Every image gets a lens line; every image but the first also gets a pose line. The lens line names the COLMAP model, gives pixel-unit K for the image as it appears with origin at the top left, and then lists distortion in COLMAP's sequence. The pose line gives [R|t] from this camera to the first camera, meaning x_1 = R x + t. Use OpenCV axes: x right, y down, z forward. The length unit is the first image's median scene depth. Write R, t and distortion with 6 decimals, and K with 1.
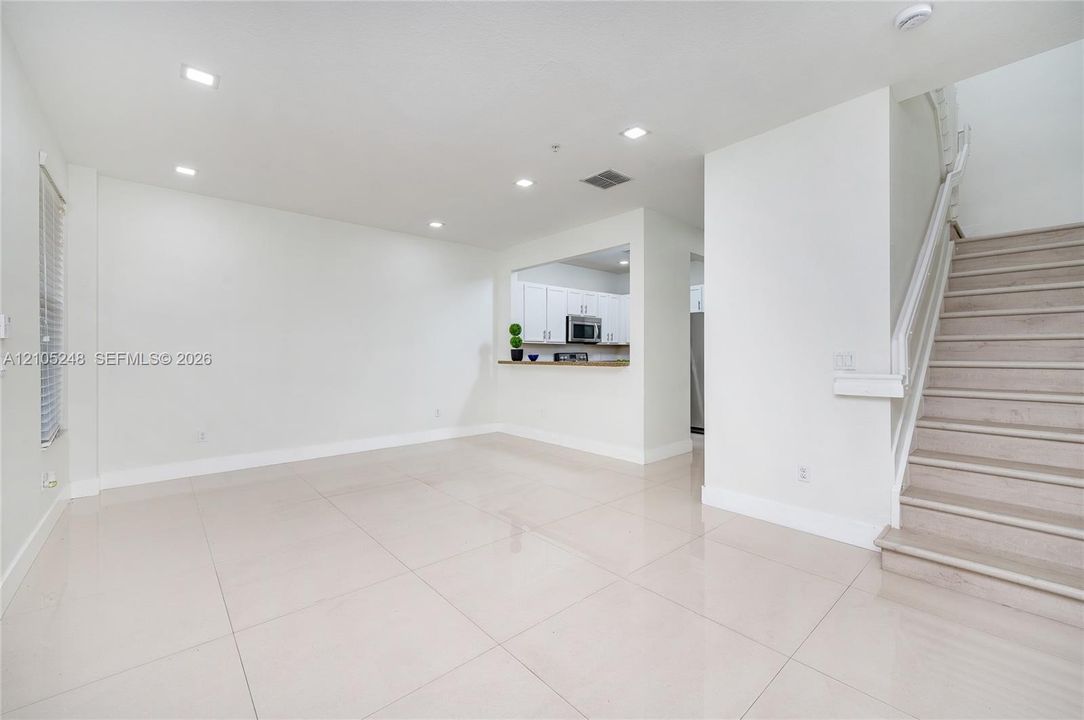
lens RADIAL K [[435.5, 0, 543.2], [0, 435.5, 354.1], [0, 0, 1]] dist [0.000332, -0.000012]
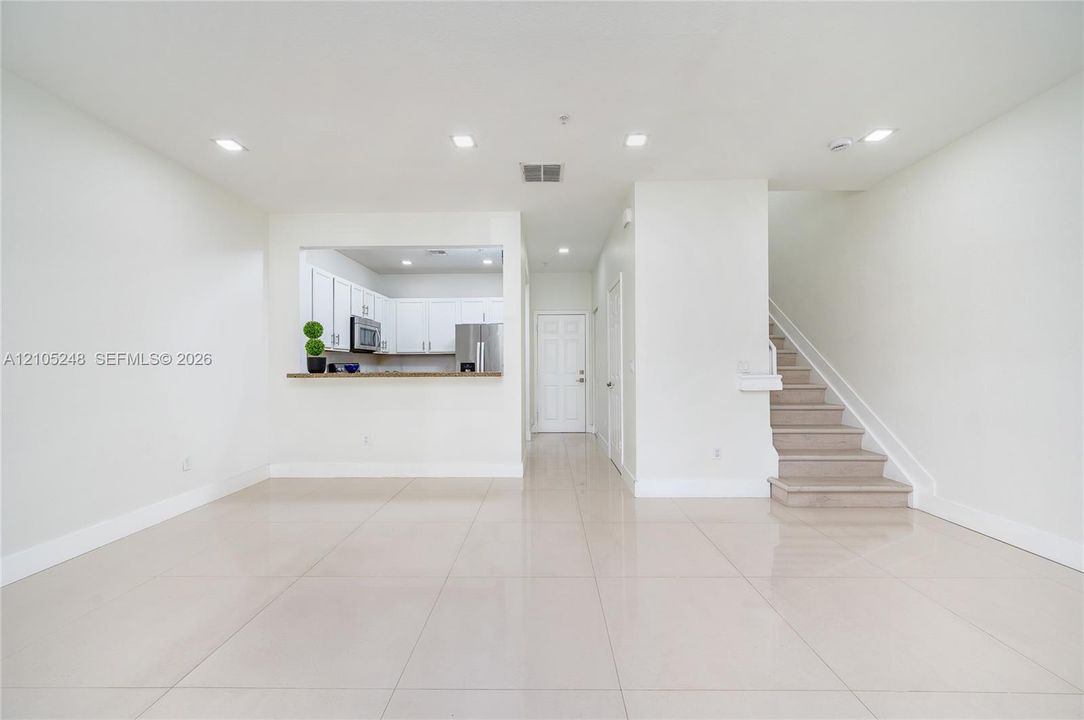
lens RADIAL K [[420.9, 0, 538.5], [0, 420.9, 361.8], [0, 0, 1]] dist [-0.015650, -0.000018]
pose [[0.674166, 0.004498, 0.738566, -0.323267], [0.004703, 0.999935, -0.010383, 0.005376], [-0.738565, 0.010473, 0.674101, 0.258961]]
